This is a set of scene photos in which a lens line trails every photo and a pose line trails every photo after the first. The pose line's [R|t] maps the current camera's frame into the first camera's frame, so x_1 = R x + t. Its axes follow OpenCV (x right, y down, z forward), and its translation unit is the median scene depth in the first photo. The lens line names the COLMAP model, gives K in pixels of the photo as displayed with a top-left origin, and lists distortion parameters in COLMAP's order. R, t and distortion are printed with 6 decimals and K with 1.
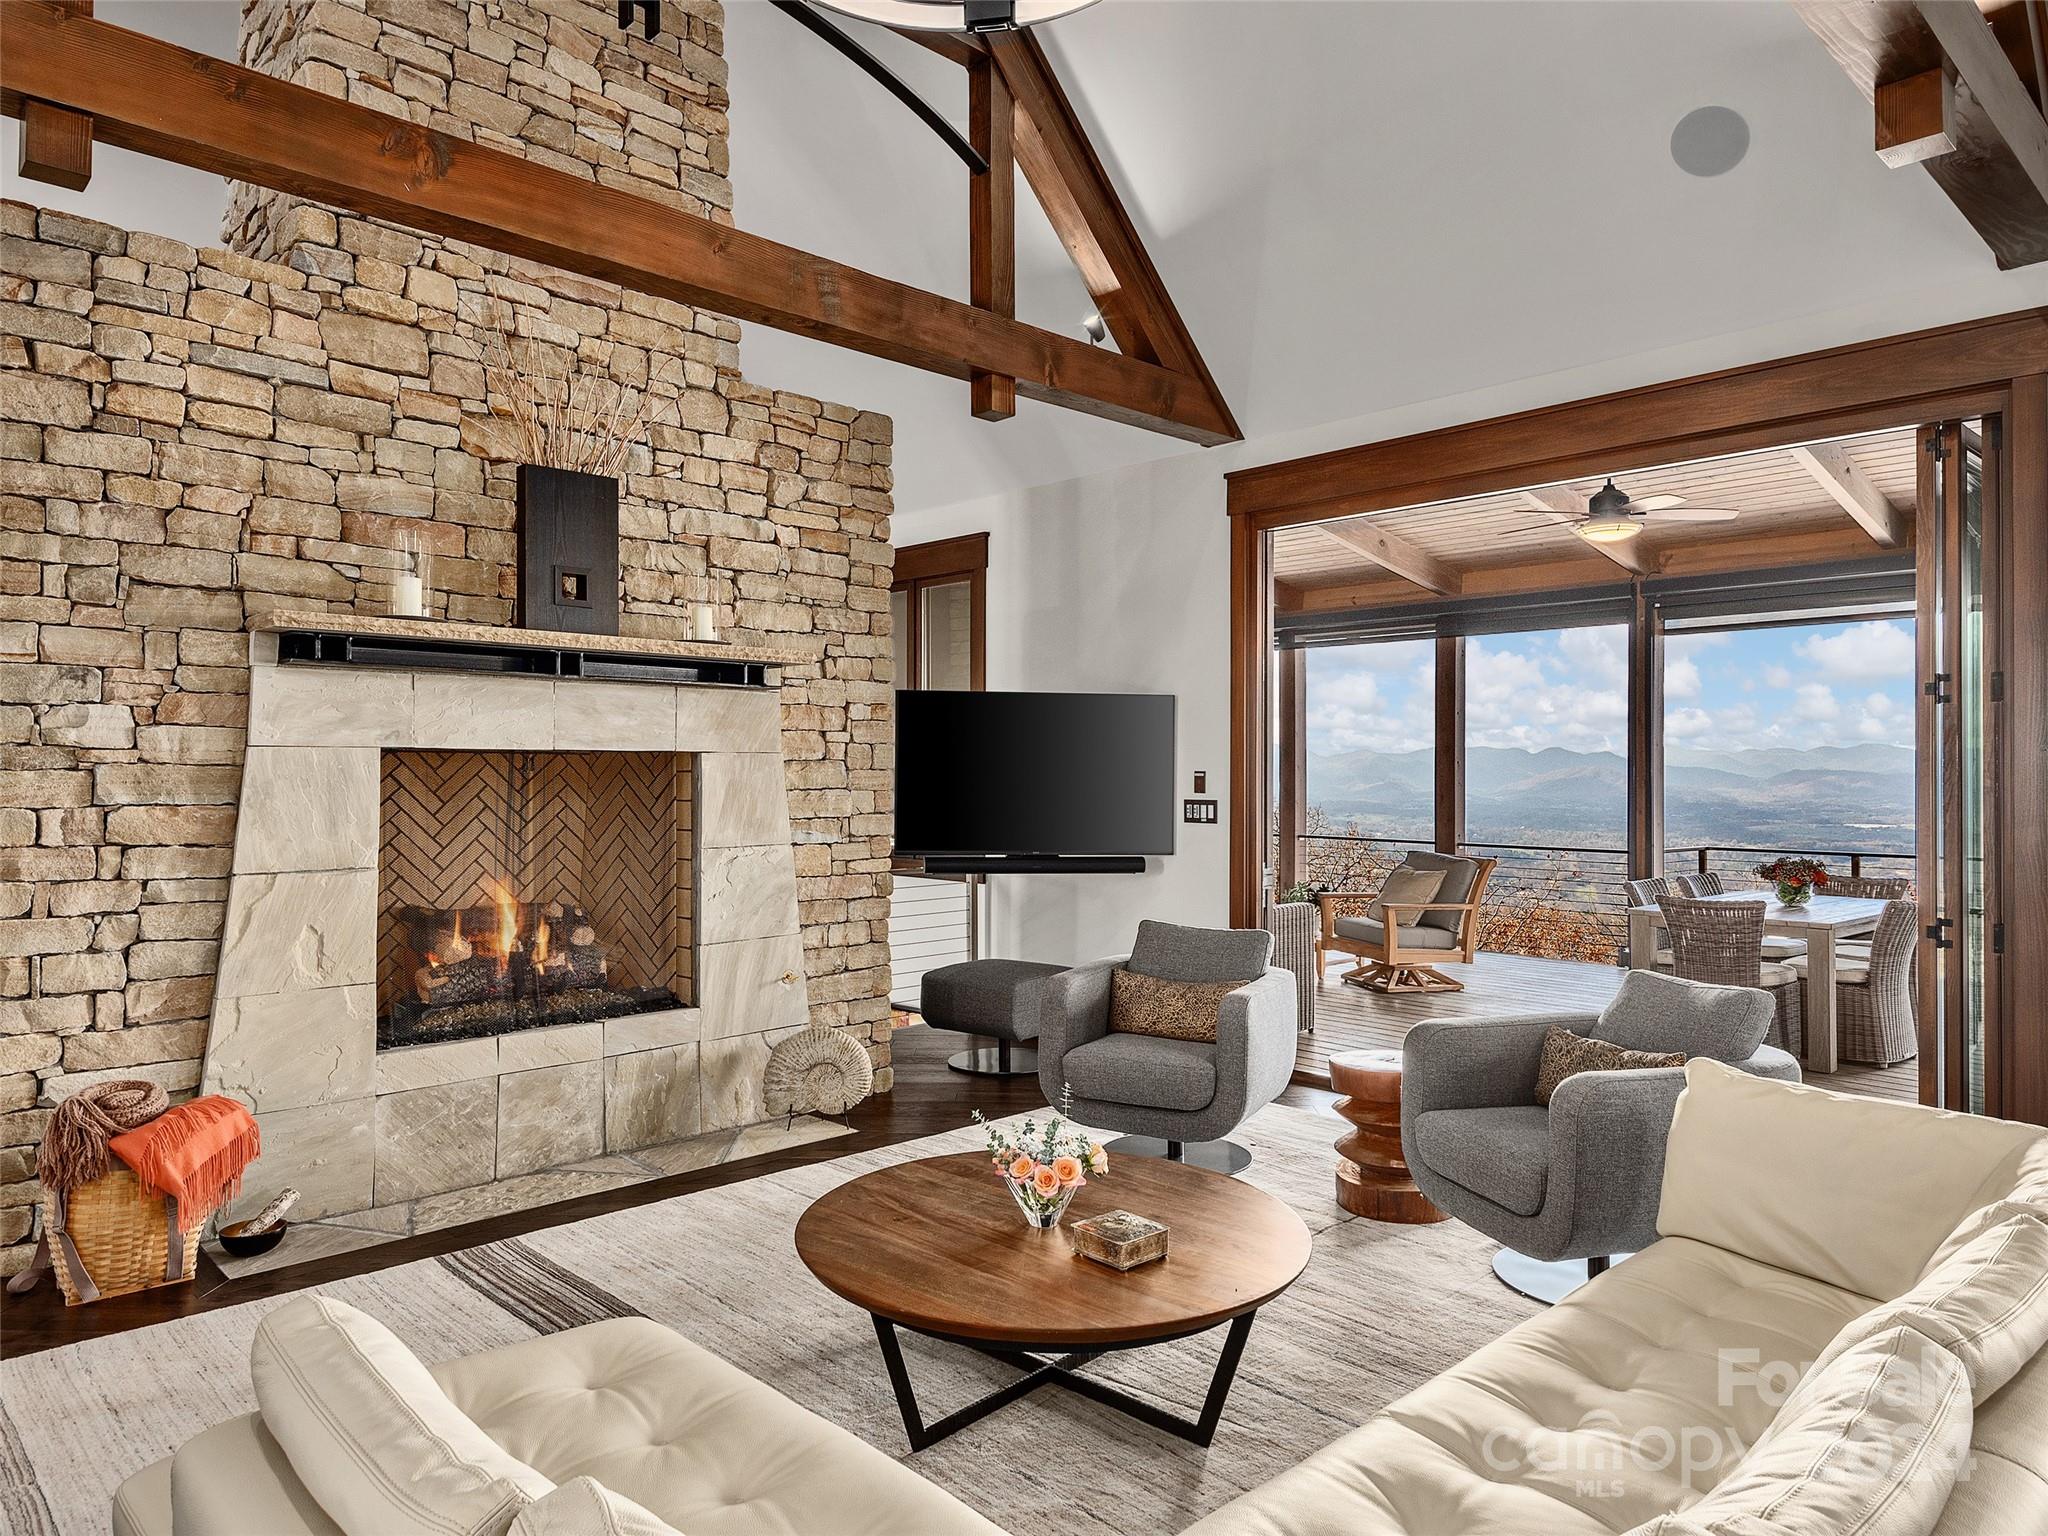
lens RADIAL K [[1342.9, 0, 1022.8], [0, 1342.9, 778.6], [0, 0, 1]] dist [0.043022, -0.018567]
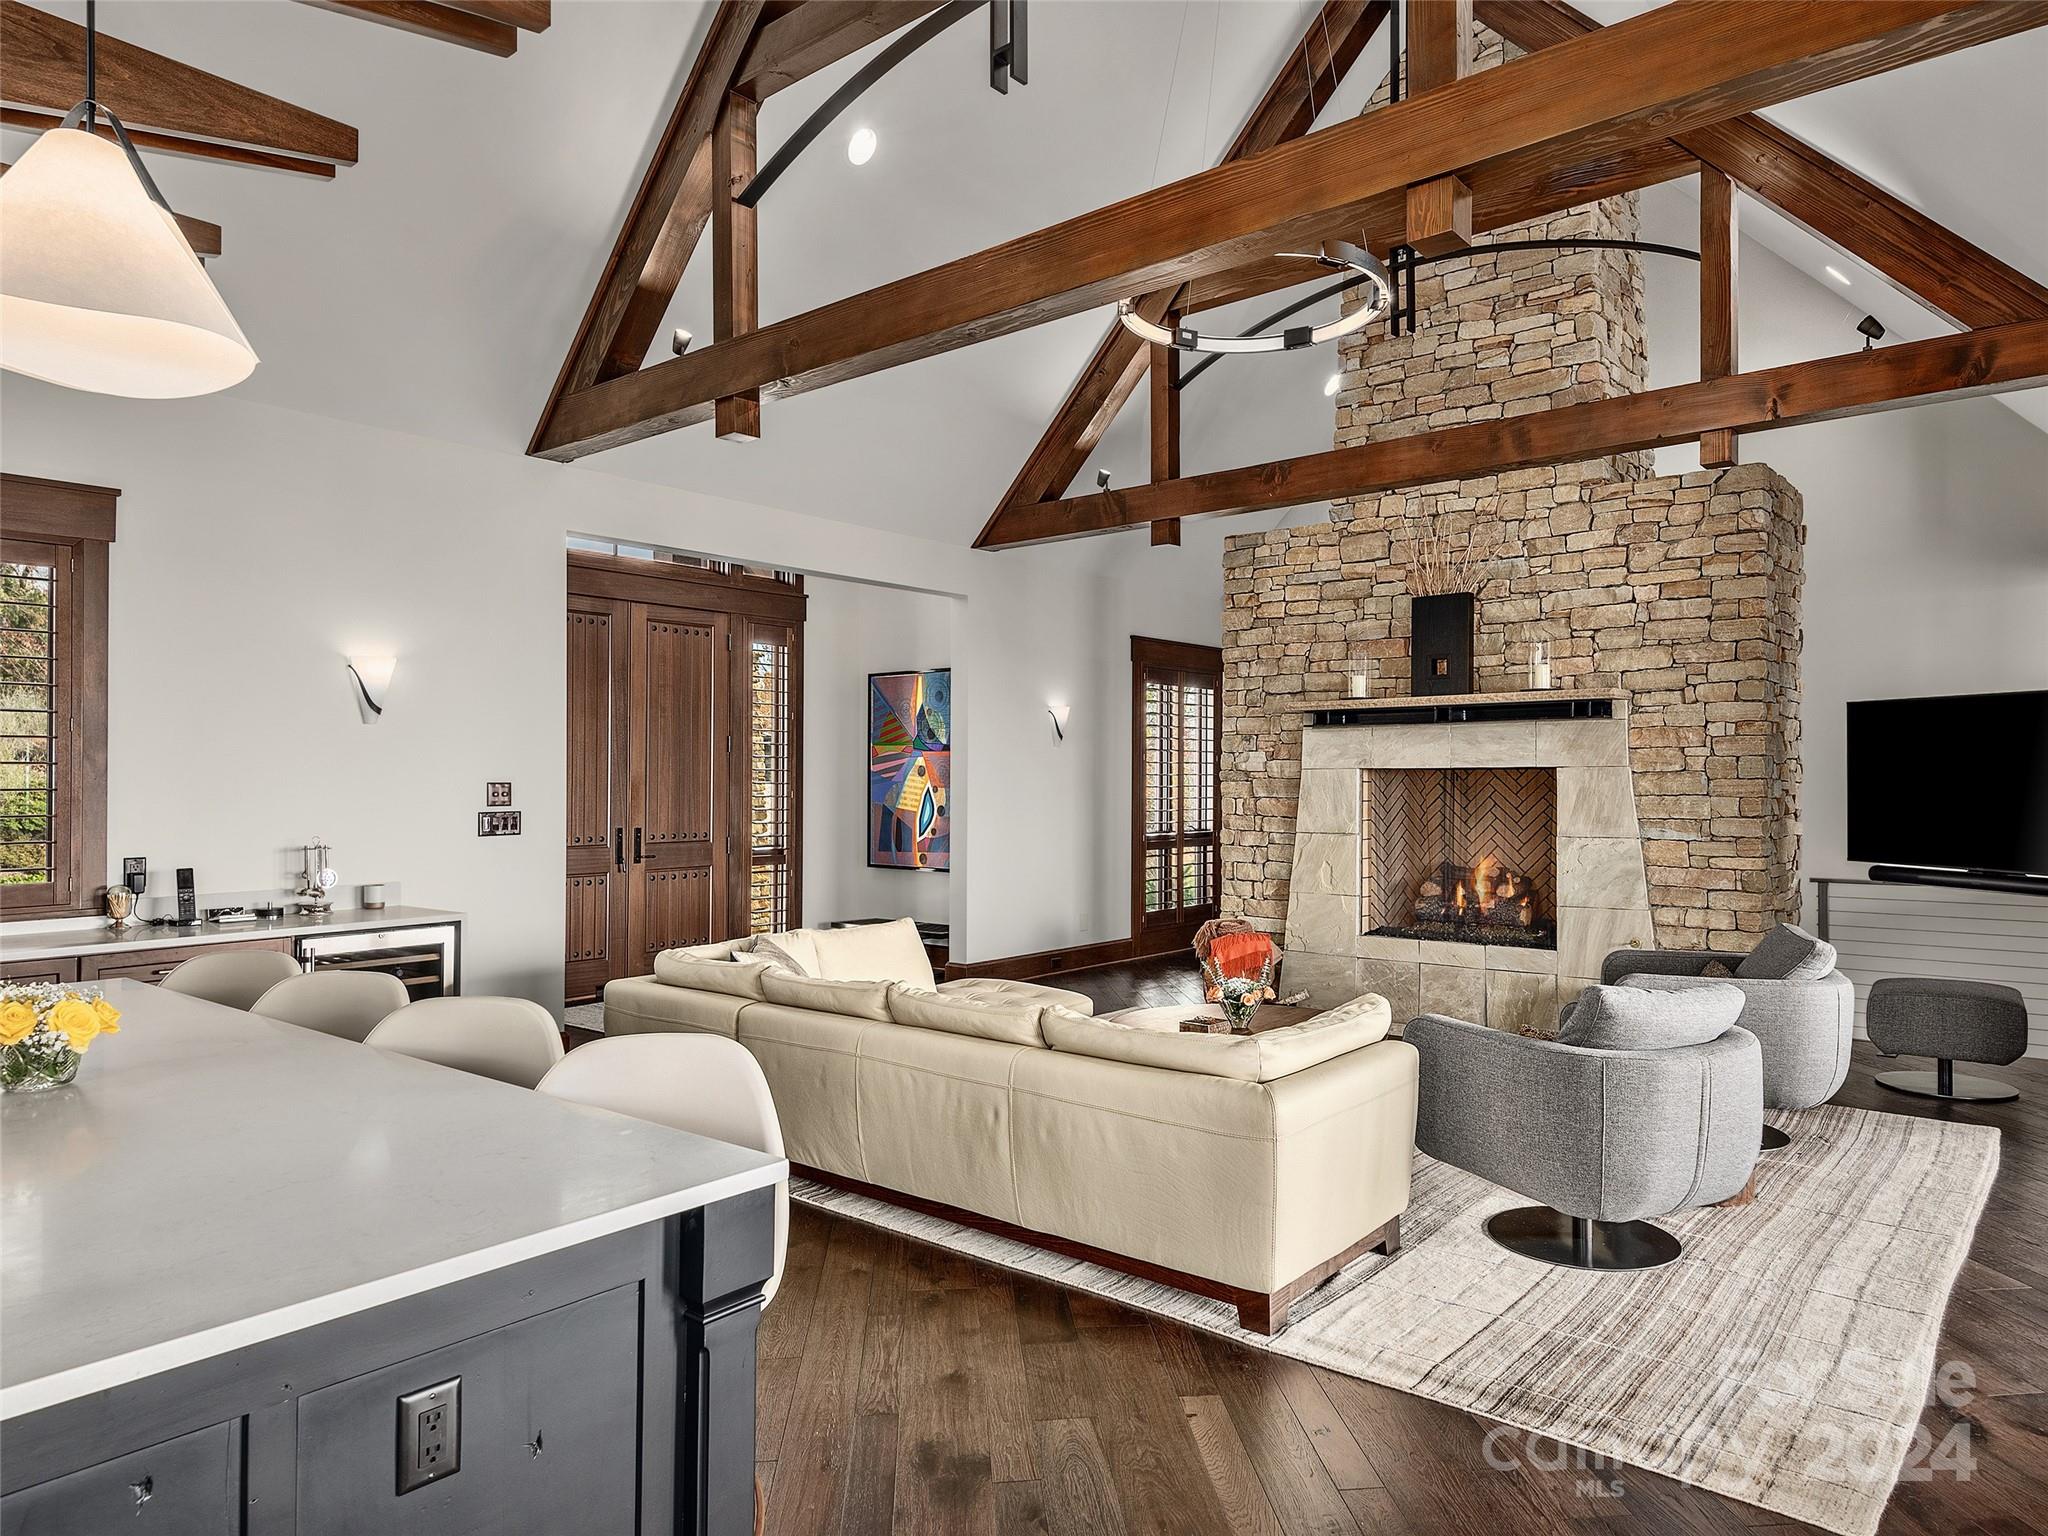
lens RADIAL K [[1342.9, 0, 1030.6], [0, 1342.9, 769.9], [0, 0, 1]] dist [0.043022, -0.018567]
pose [[0.084585, -0.001779, -0.996415, 1.171456], [0.005296, 0.999985, -0.001336, -0.018967], [0.996402, -0.005164, 0.084593, 0.361347]]
